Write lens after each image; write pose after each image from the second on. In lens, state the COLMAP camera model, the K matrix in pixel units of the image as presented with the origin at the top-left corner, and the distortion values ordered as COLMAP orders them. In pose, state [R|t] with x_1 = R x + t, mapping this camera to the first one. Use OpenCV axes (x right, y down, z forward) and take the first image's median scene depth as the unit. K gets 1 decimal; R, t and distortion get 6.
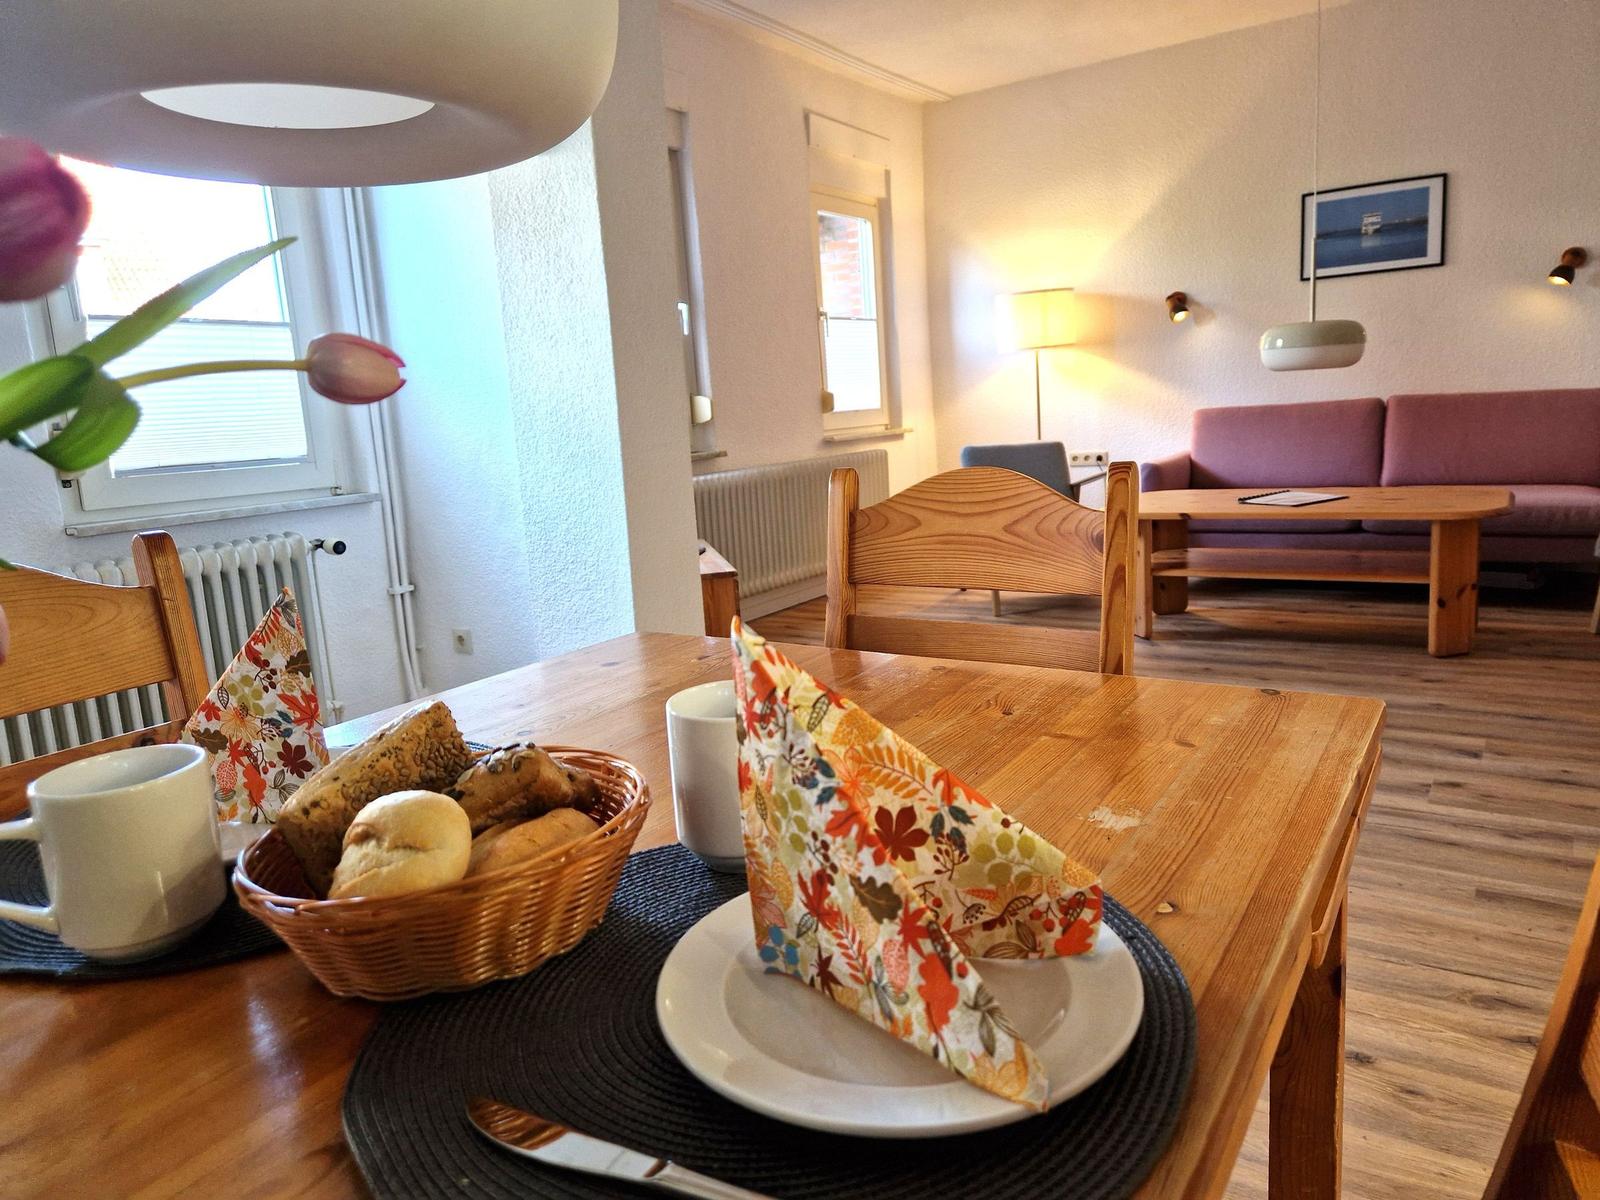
lens RADIAL K [[1059.1, 0, 812.7], [0, 1059.1, 577.3], [0, 0, 1]] dist [0.077673, -0.071194]
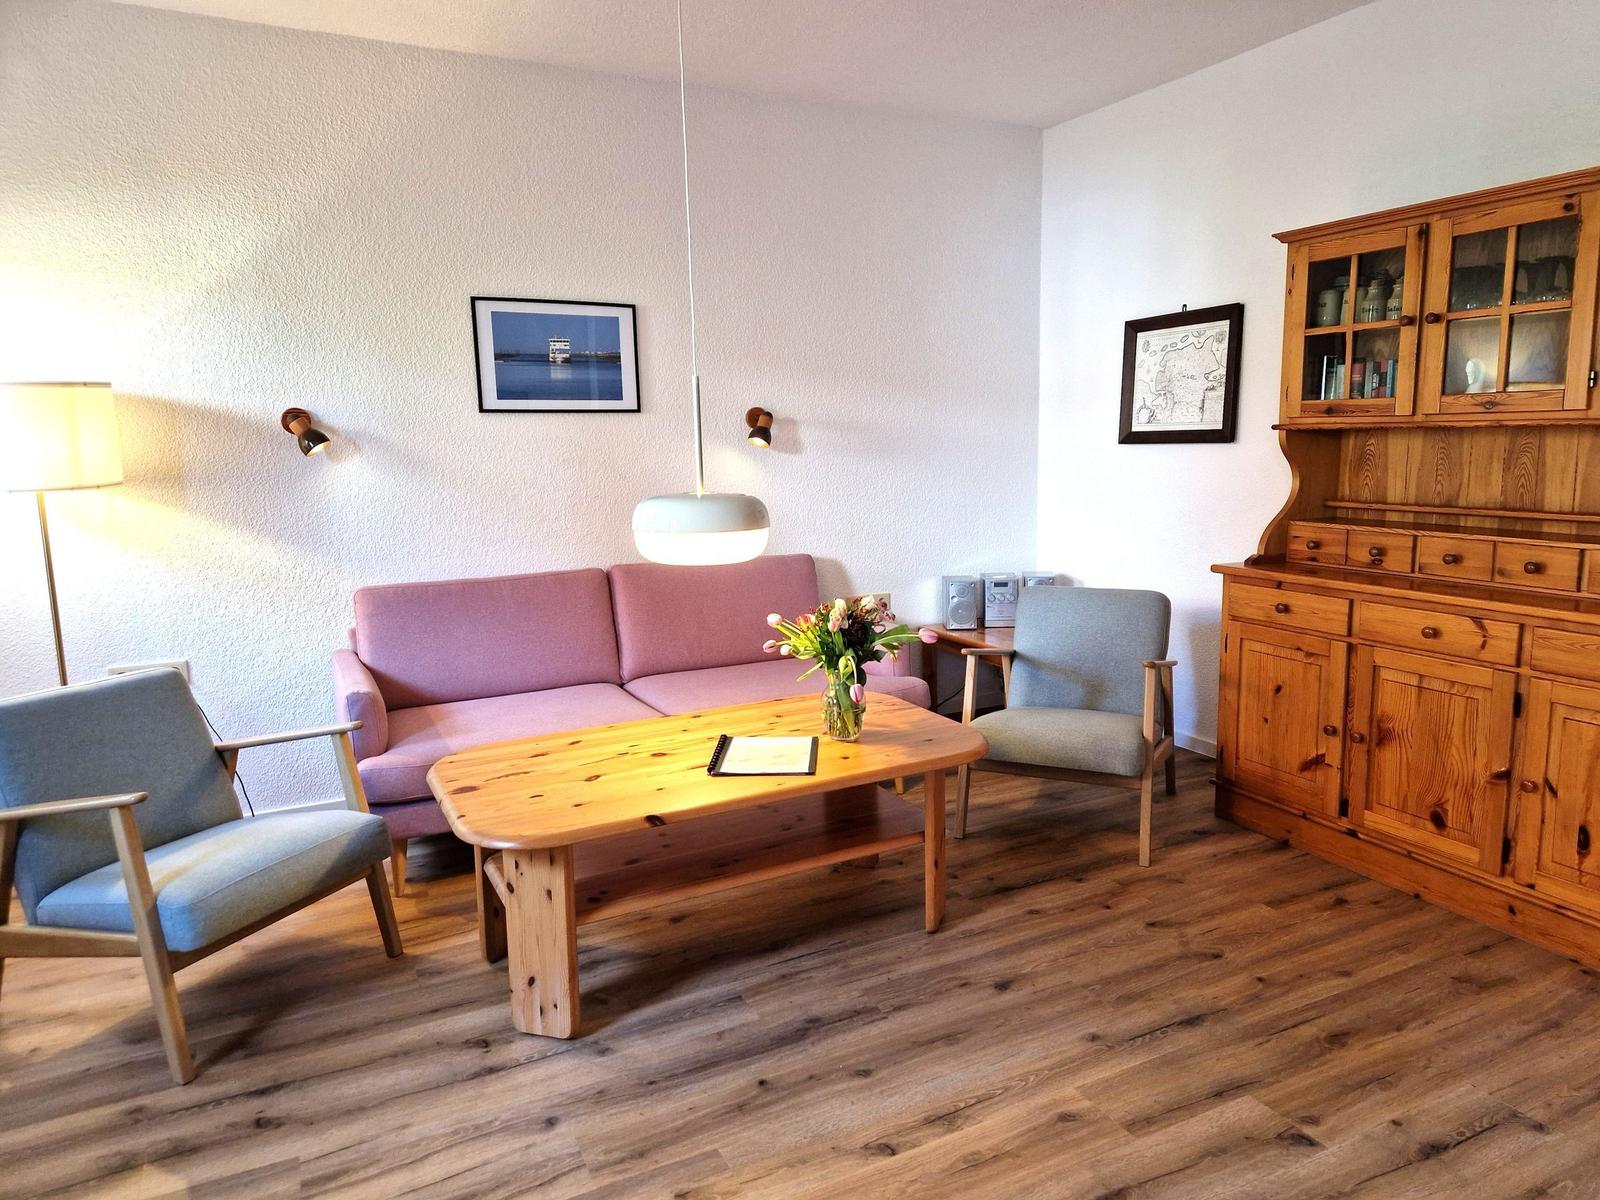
lens RADIAL K [[1059.5, 0, 807.9], [0, 1059.5, 590.9], [0, 0, 1]] dist [0.080244, -0.073116]
pose [[0.494799, -0.069992, 0.866184, -0.079127], [0.134656, 0.990887, 0.003148, -0.128679], [-0.858512, 0.115079, 0.499715, 0.464058]]
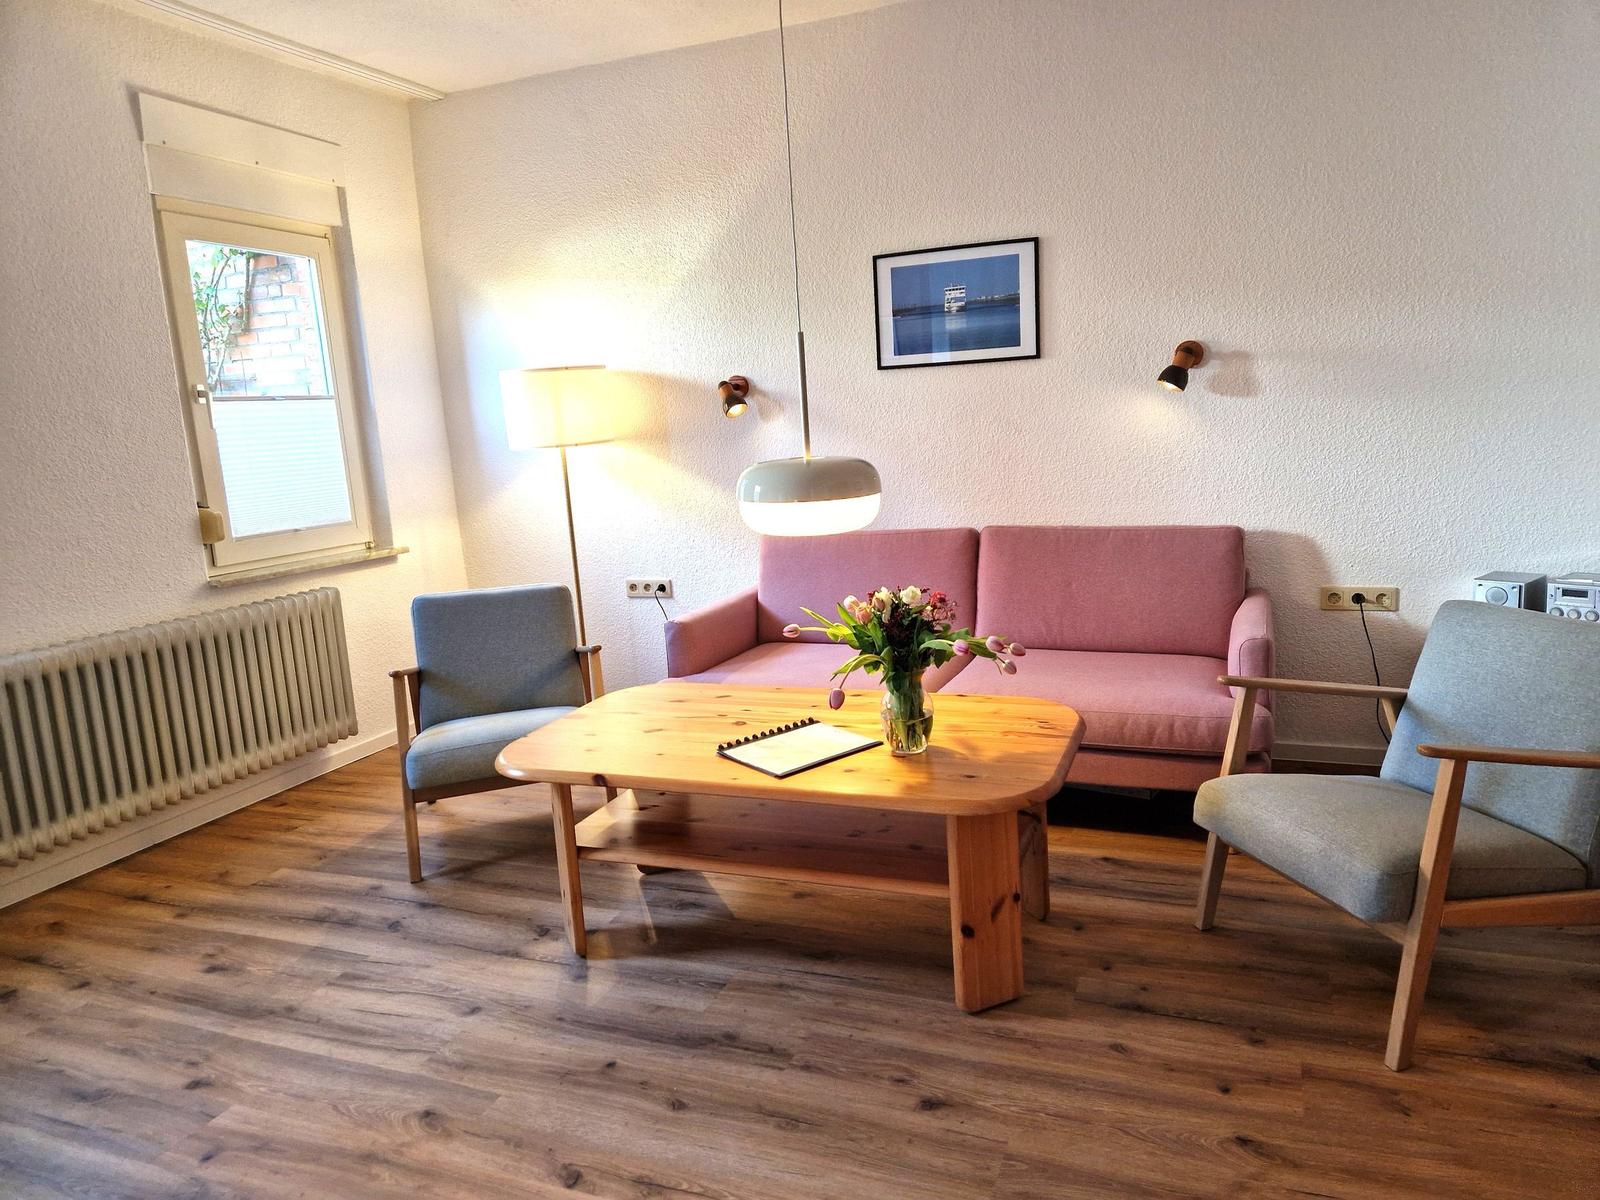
lens RADIAL K [[1050.4, 0, 821.2], [0, 1050.4, 588.9], [0, 0, 1]] dist [0.082325, -0.072839]
pose [[0.978545, -0.024056, 0.204622, 0.263000], [0.026710, 0.999591, -0.010218, -0.116492], [-0.204293, 0.015464, 0.978788, 0.288407]]
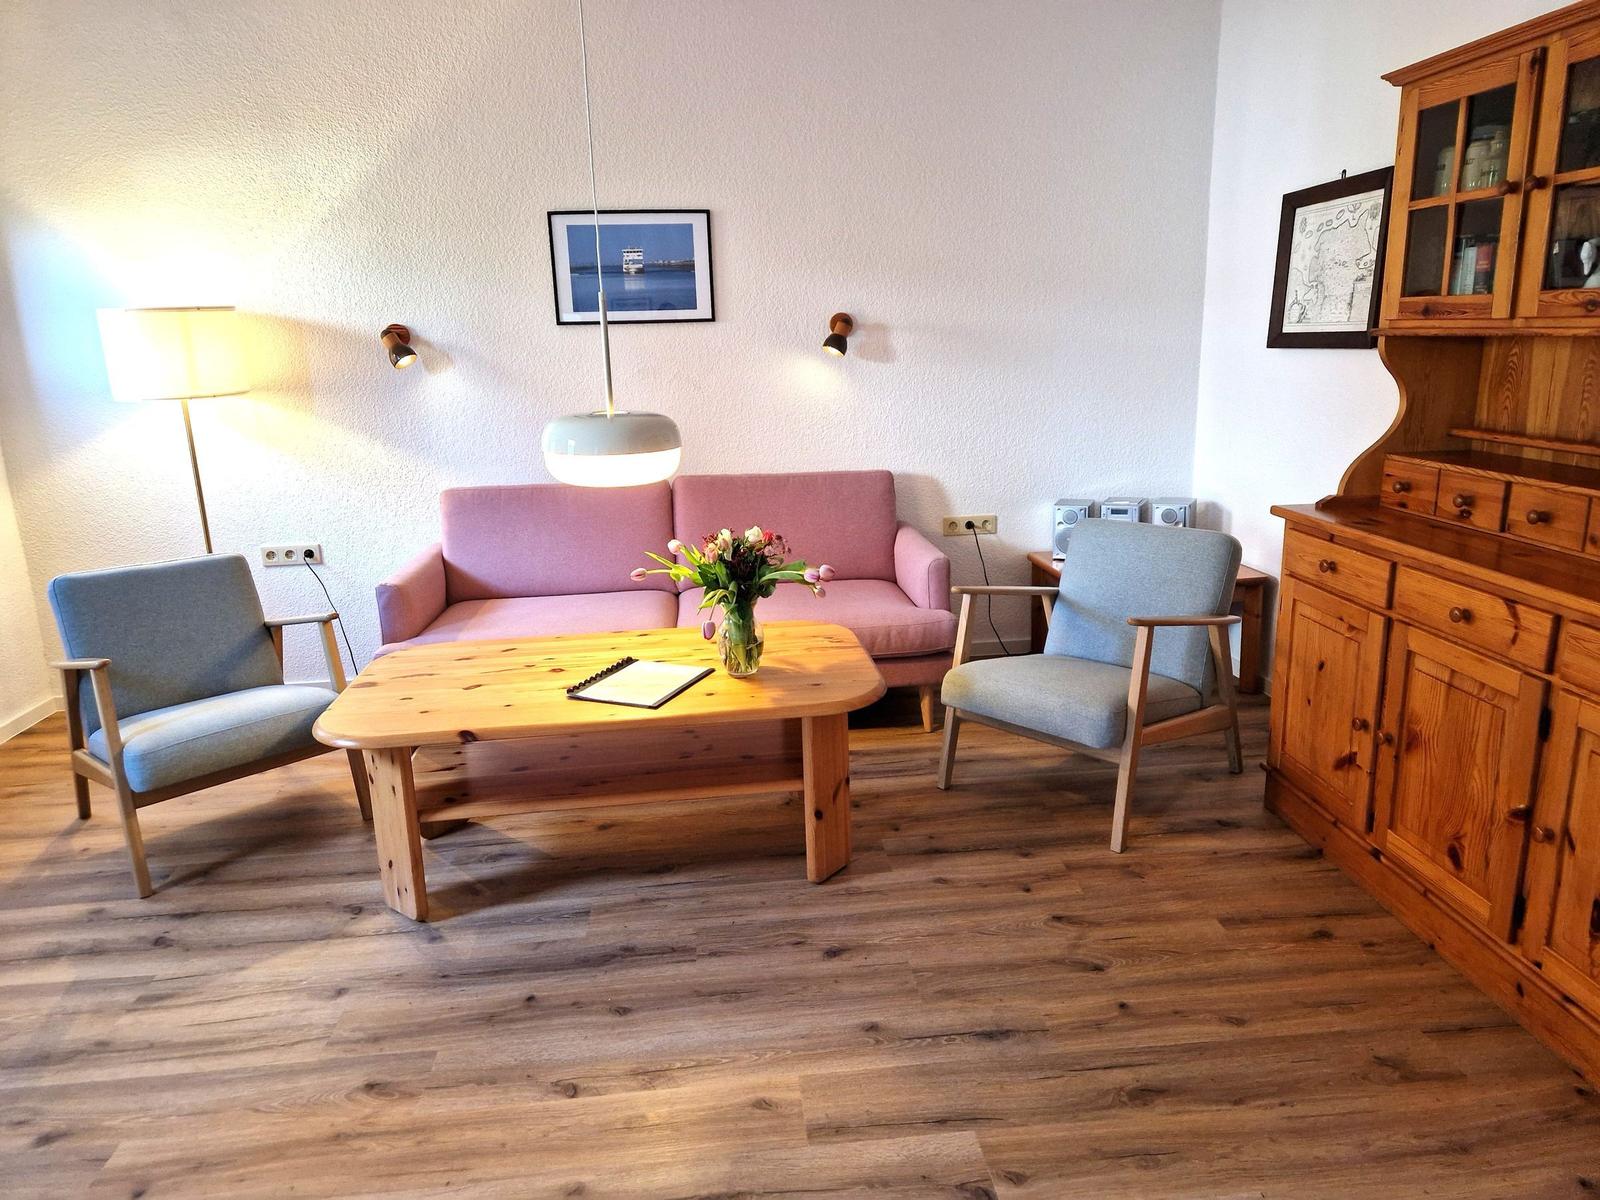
lens RADIAL K [[1053.3, 0, 785.5], [0, 1053.3, 582.4], [0, 0, 1]] dist [0.077027, -0.068203]
pose [[0.780656, -0.099812, 0.616939, 0.094639], [0.085732, 0.994935, 0.052483, -0.119602], [-0.619053, 0.011921, 0.785259, 0.308061]]
